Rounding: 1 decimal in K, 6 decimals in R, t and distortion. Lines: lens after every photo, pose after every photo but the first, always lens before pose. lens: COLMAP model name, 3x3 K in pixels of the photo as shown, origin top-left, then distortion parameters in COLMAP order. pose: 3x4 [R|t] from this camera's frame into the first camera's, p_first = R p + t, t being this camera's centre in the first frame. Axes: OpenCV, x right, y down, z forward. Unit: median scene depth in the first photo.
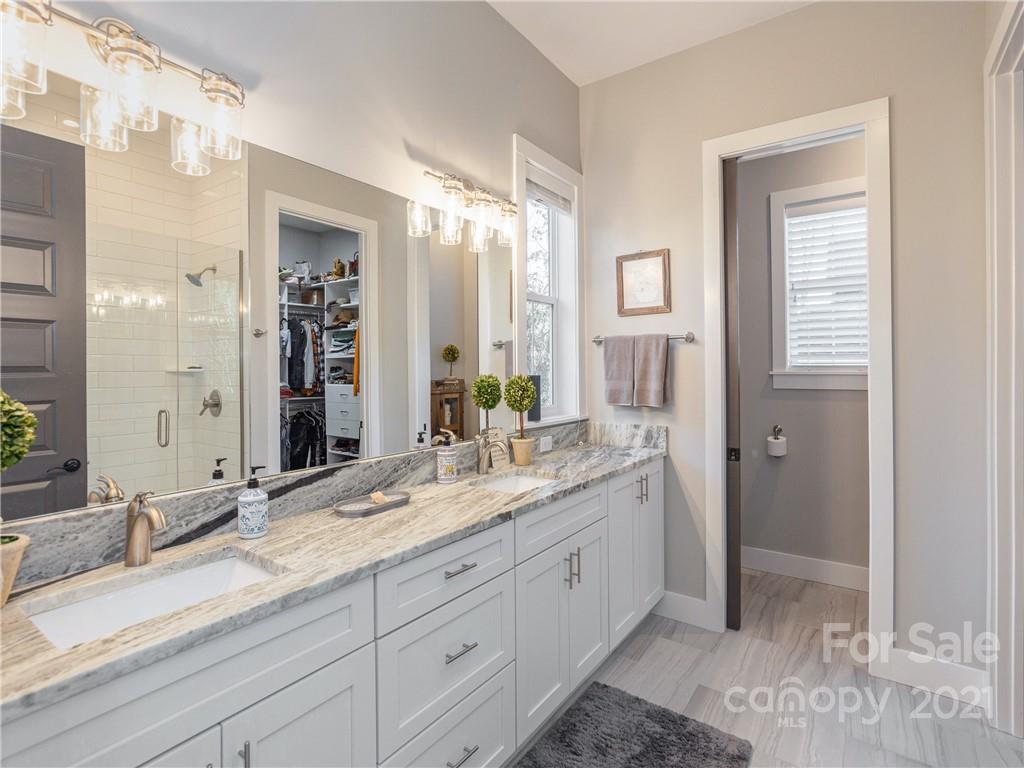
lens RADIAL K [[497.0, 0, 511.6], [0, 497.0, 365.8], [0, 0, 1]] dist [-0.000433, -0.000033]
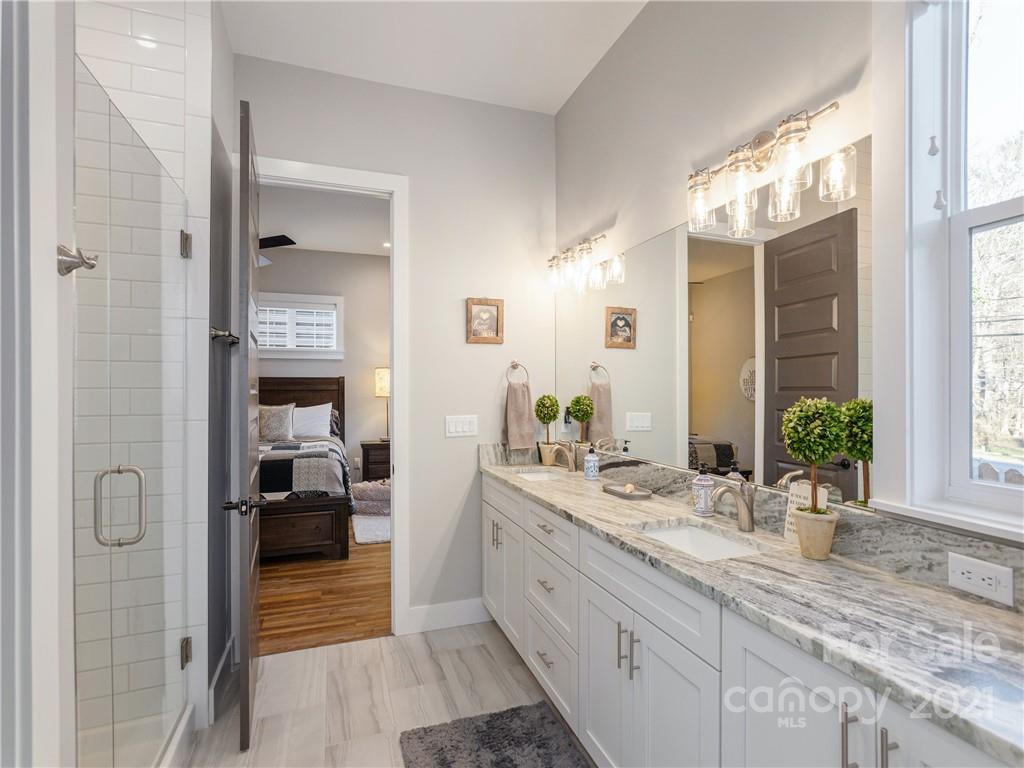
lens RADIAL K [[509.8, 0, 512.0], [0, 509.8, 384.0], [0, 0, 1]] dist [0.001525, 0.000264]
pose [[-0.562121, -0.008116, -0.827015, 1.017774], [0.008578, 0.999841, -0.015642, 0.010698], [0.827011, -0.015887, -0.561962, 1.515685]]
